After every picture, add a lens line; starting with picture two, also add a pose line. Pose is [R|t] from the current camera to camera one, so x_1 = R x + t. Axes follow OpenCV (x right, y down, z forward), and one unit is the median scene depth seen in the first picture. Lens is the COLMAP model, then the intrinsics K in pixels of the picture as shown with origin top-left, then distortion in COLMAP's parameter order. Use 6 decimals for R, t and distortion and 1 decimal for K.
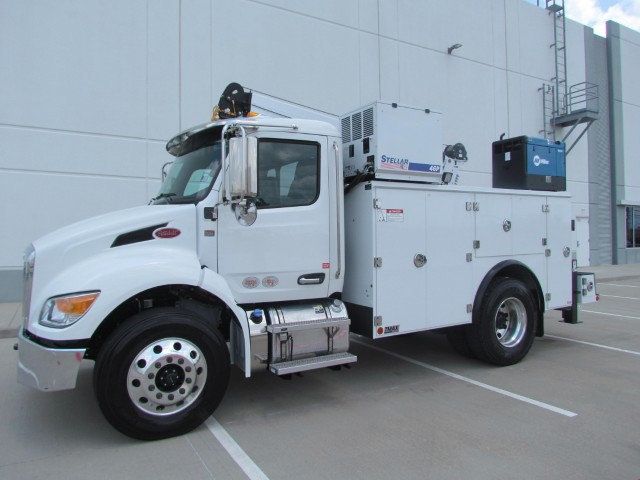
lens RADIAL K [[450.1, 0, 322.3], [0, 450.1, 245.1], [0, 0, 1]] dist [-0.017675, 0.001146]
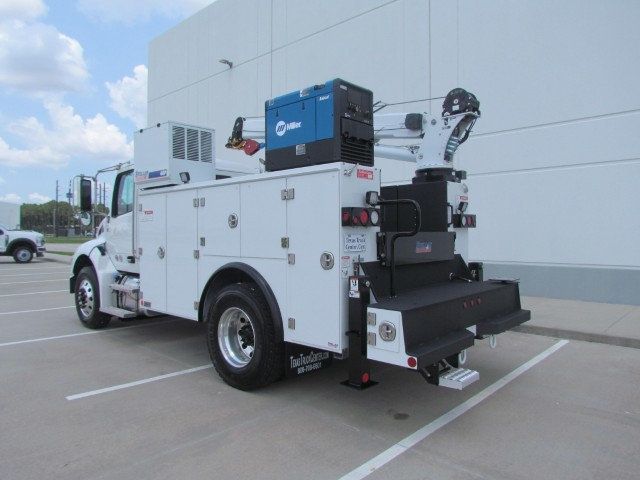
lens RADIAL K [[450.1, 0, 319.3], [0, 450.1, 243.6], [0, 0, 1]] dist [-0.017675, 0.001146]
pose [[0.289209, 0.037474, -0.956532, 1.552106], [-0.022267, 0.999226, 0.032414, -0.039329], [0.957007, 0.011925, 0.289820, 1.113745]]
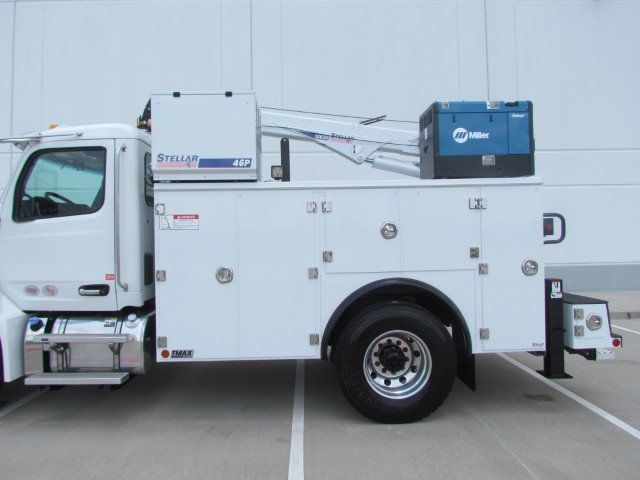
lens RADIAL K [[450.1, 0, 318.6], [0, 450.1, 239.8], [0, 0, 1]] dist [-0.017675, 0.001146]
pose [[0.876605, 0.001862, -0.481207, 0.810464], [-0.006318, 0.999951, -0.007642, -0.026841], [0.481169, 0.009740, 0.876574, 0.375064]]
